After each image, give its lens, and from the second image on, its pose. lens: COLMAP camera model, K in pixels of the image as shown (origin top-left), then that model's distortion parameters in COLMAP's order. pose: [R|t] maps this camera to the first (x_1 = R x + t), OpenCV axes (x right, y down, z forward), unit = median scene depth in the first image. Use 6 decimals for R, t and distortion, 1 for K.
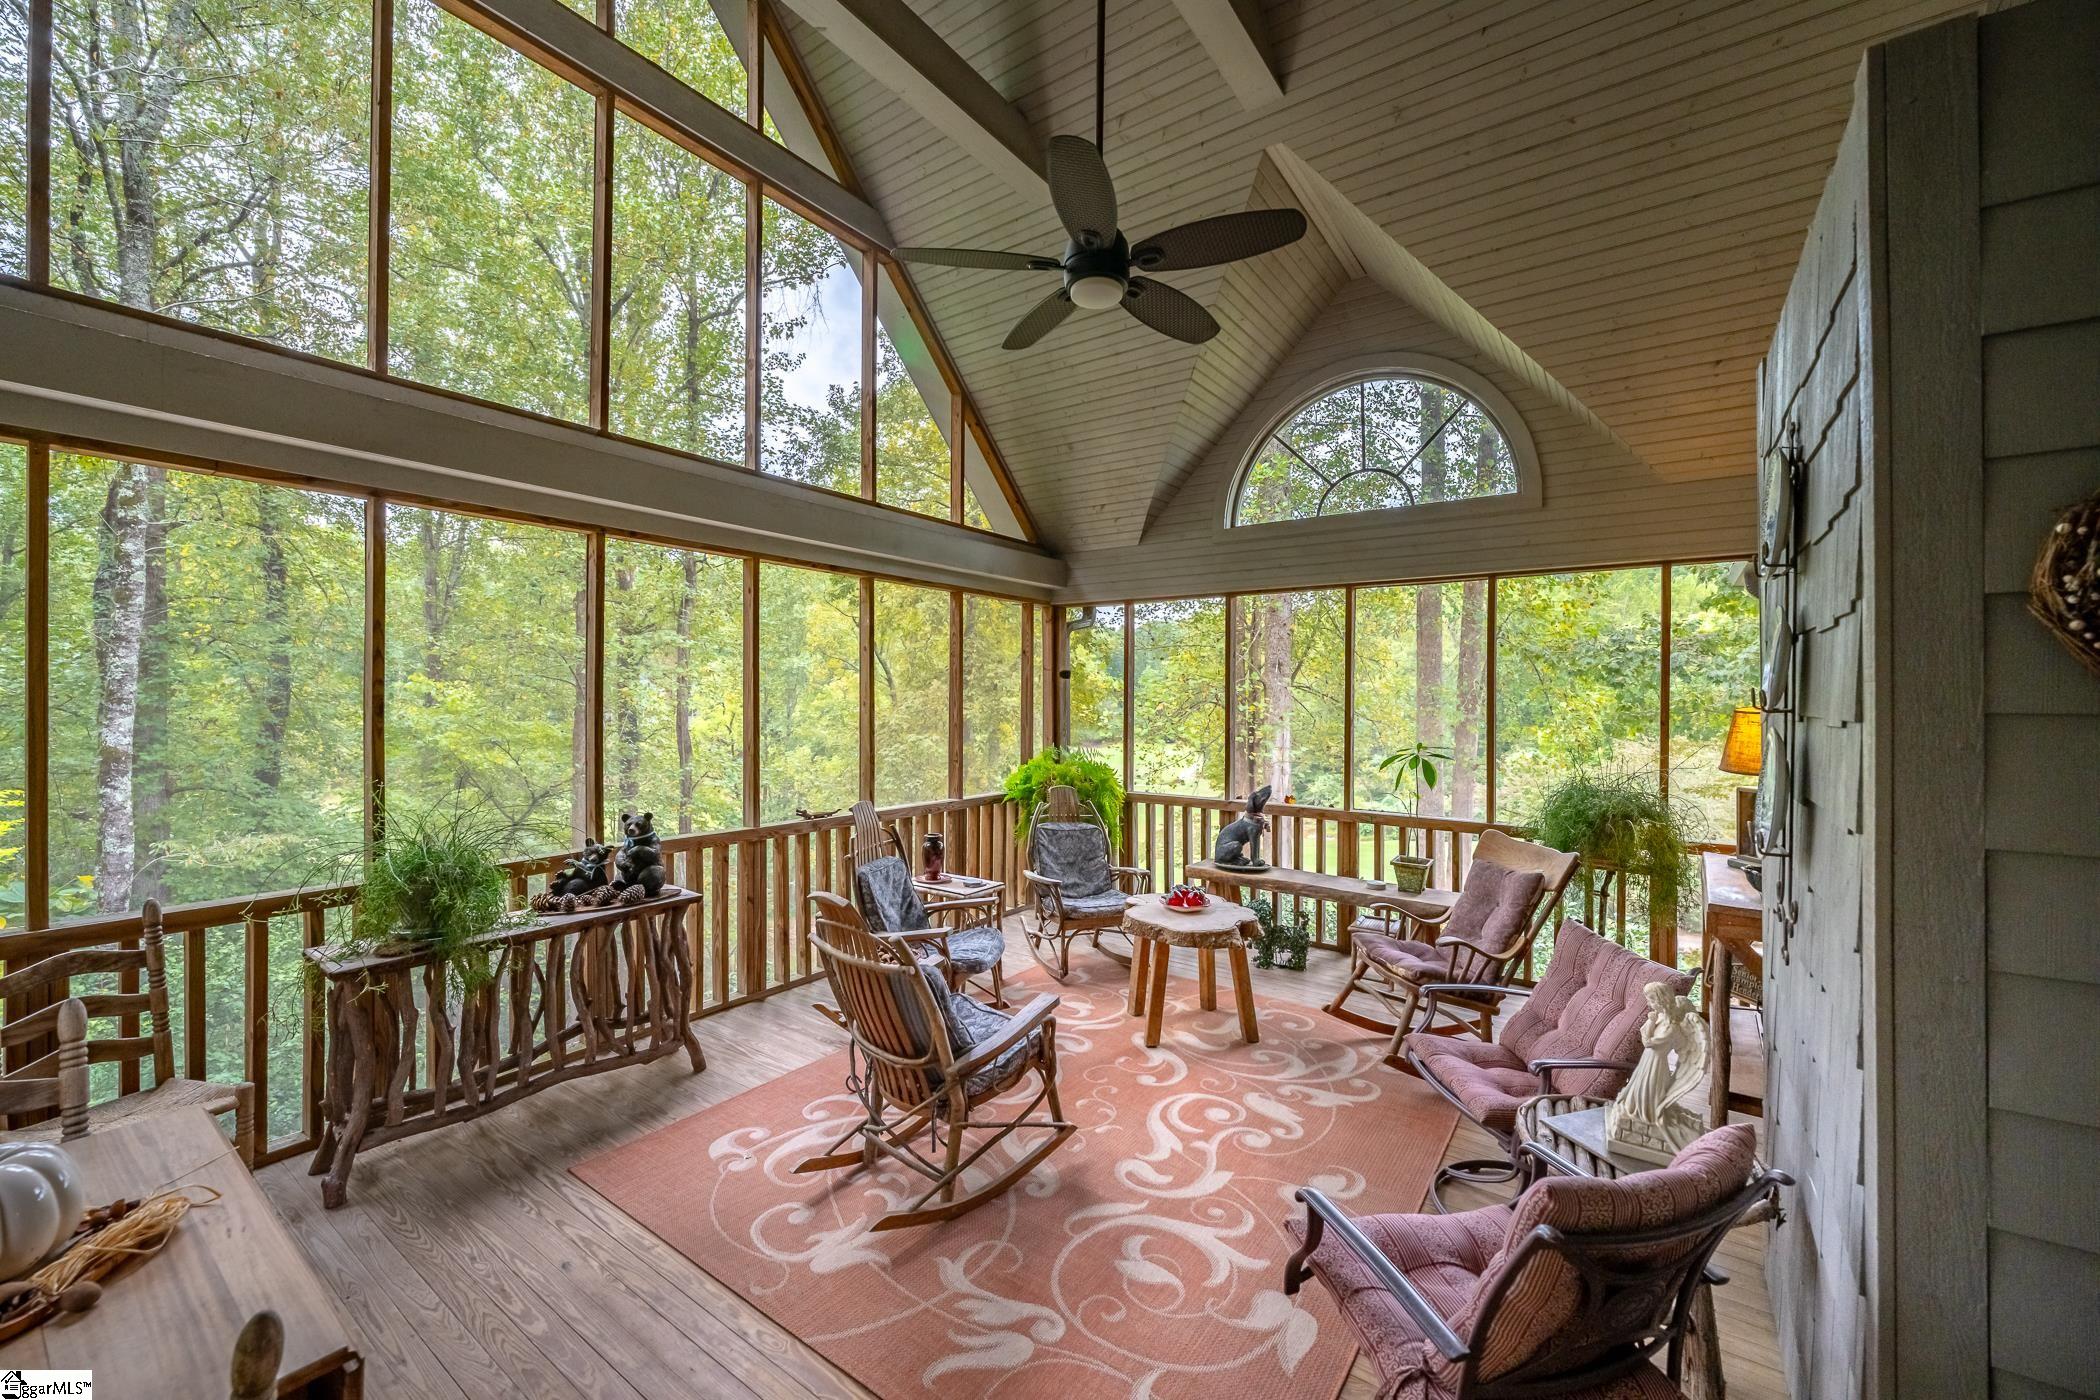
lens RADIAL K [[842.8, 0, 1044.9], [0, 842.8, 704.5], [0, 0, 1]] dist [0.001174, 0.000118]
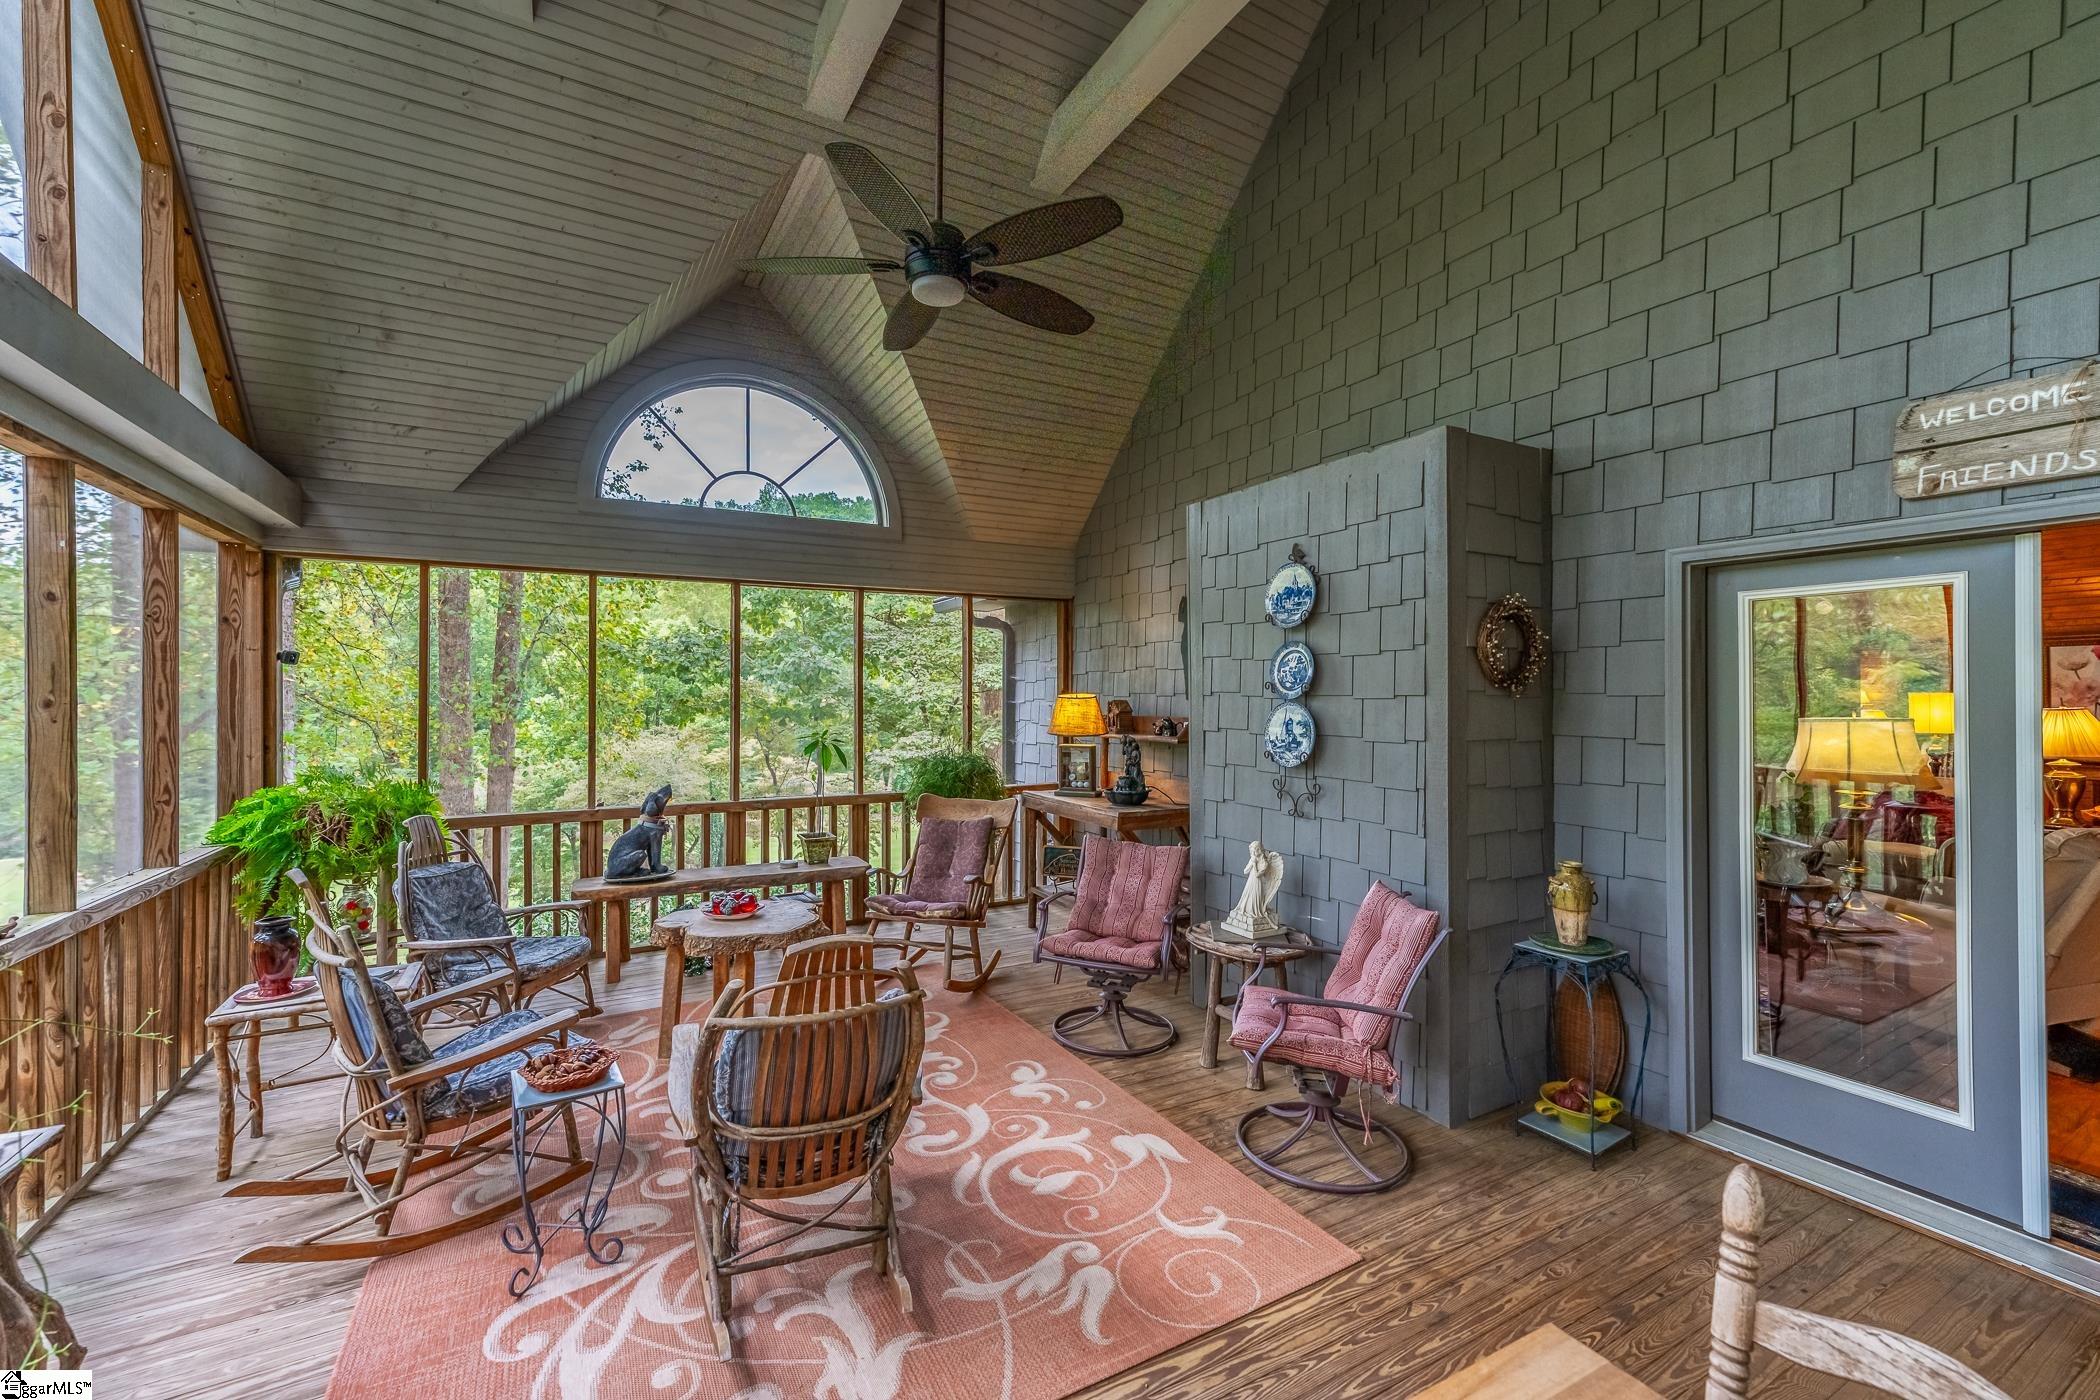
lens RADIAL K [[842.8, 0, 1042.5], [0, 842.8, 697.4], [0, 0, 1]] dist [0.001174, 0.000118]
pose [[0.431410, -0.009597, 0.902105, -0.389651], [0.013652, 0.999898, 0.004109, 0.001122], [-0.902053, 0.010543, 0.431497, 0.215552]]
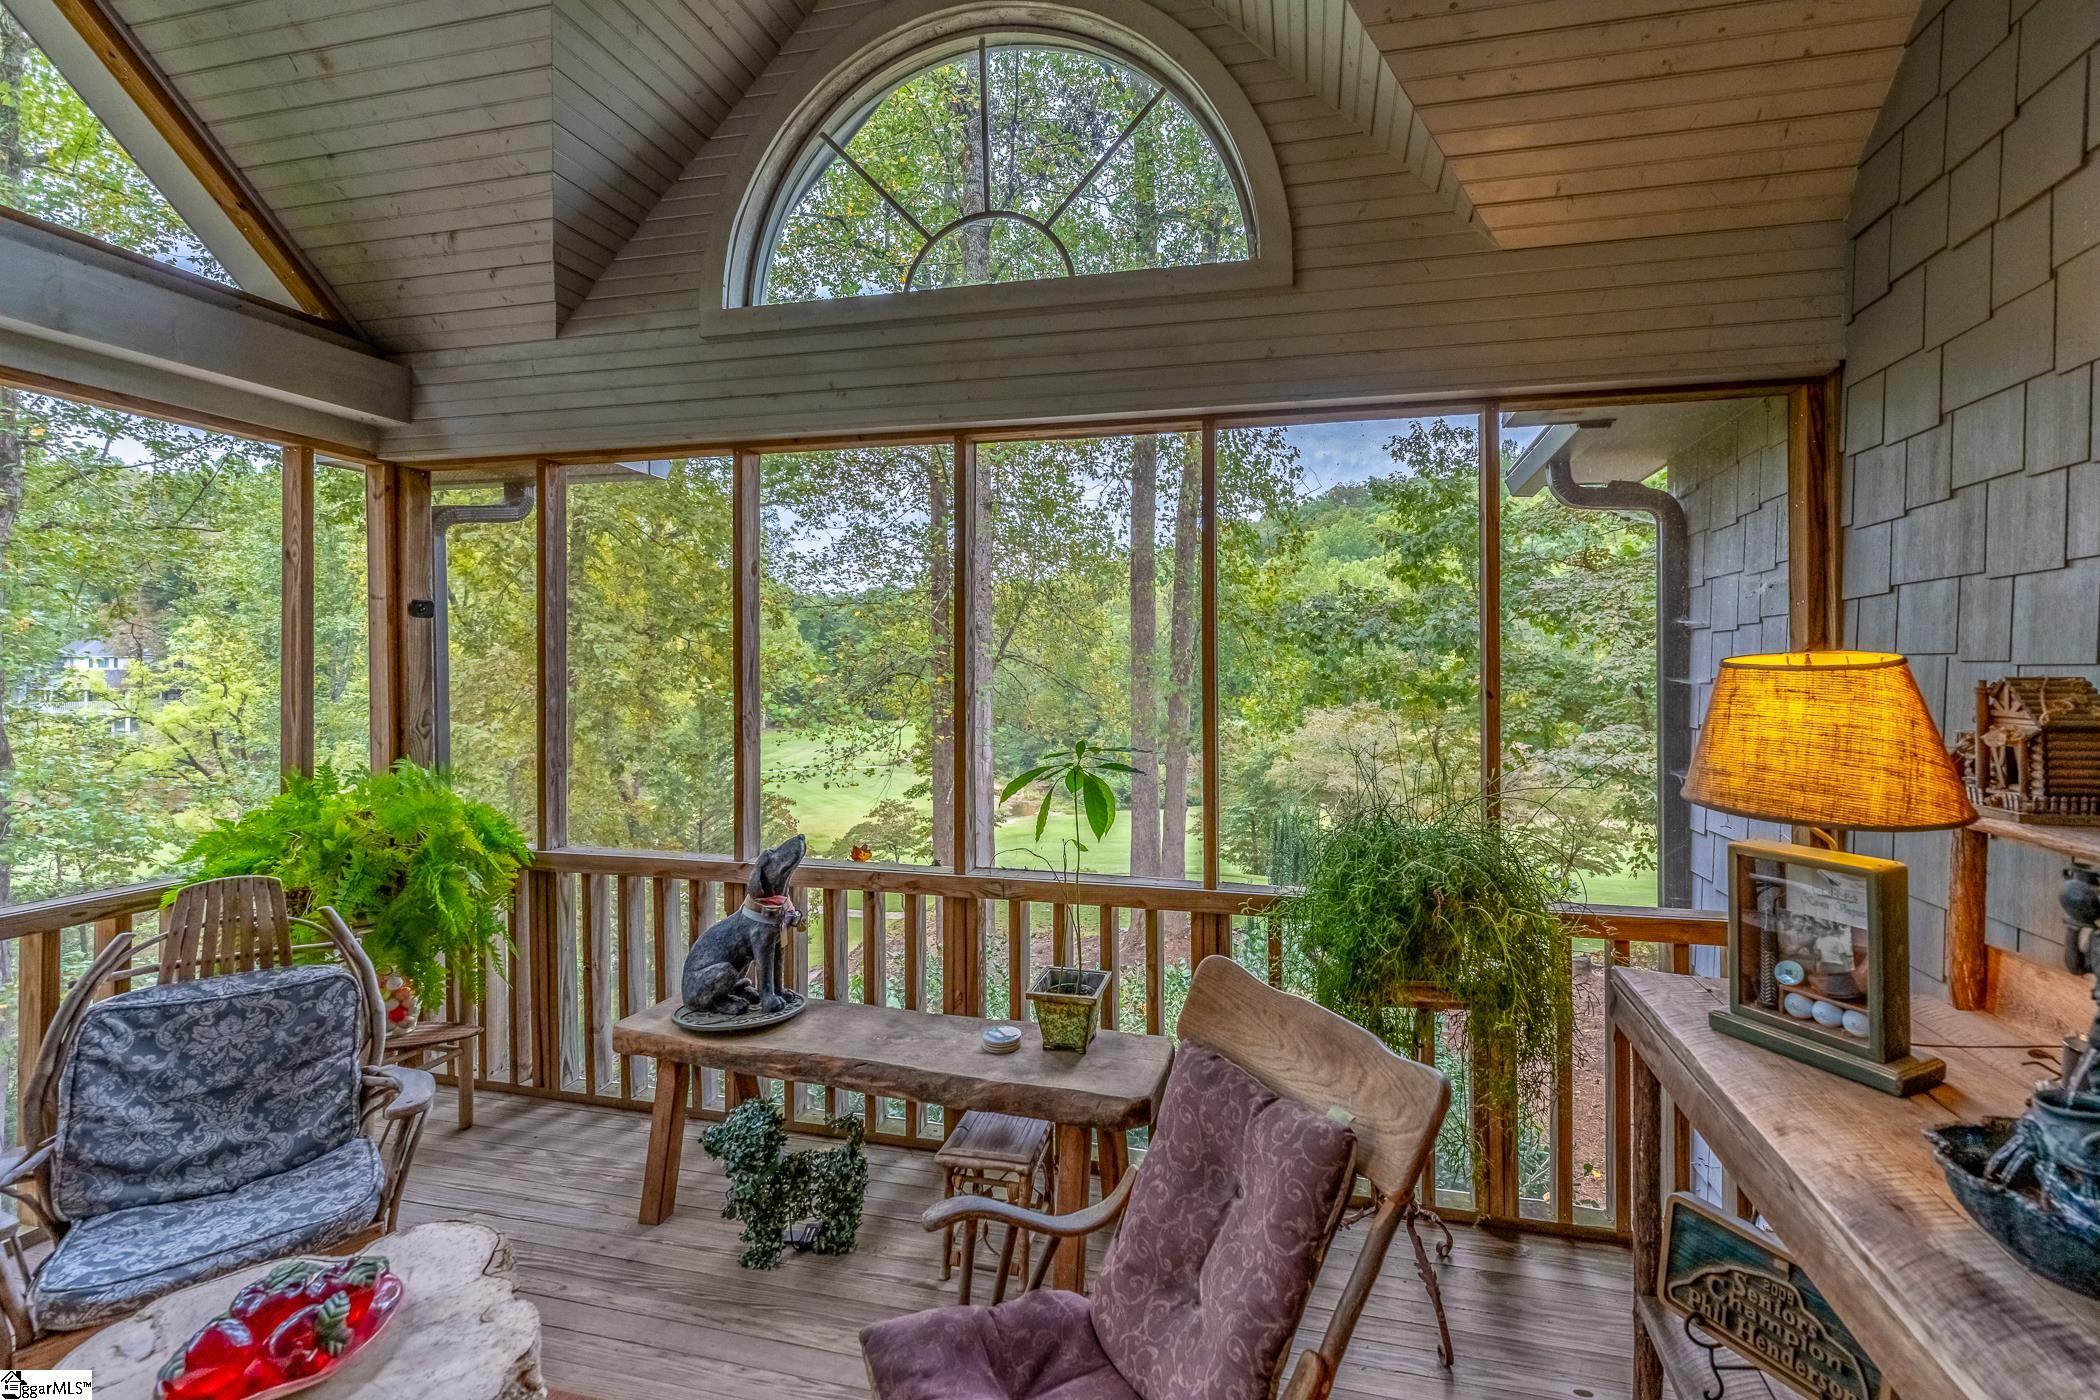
lens RADIAL K [[895.2, 0, 1149.3], [0, 895.2, 667.9], [0, 0, 1]] dist [-0.005833, -0.000068]
pose [[0.909494, -0.003159, 0.415705, 0.230642], [0.007932, 0.999921, -0.009754, 0.007074], [-0.415641, 0.012169, 0.909447, 0.445768]]
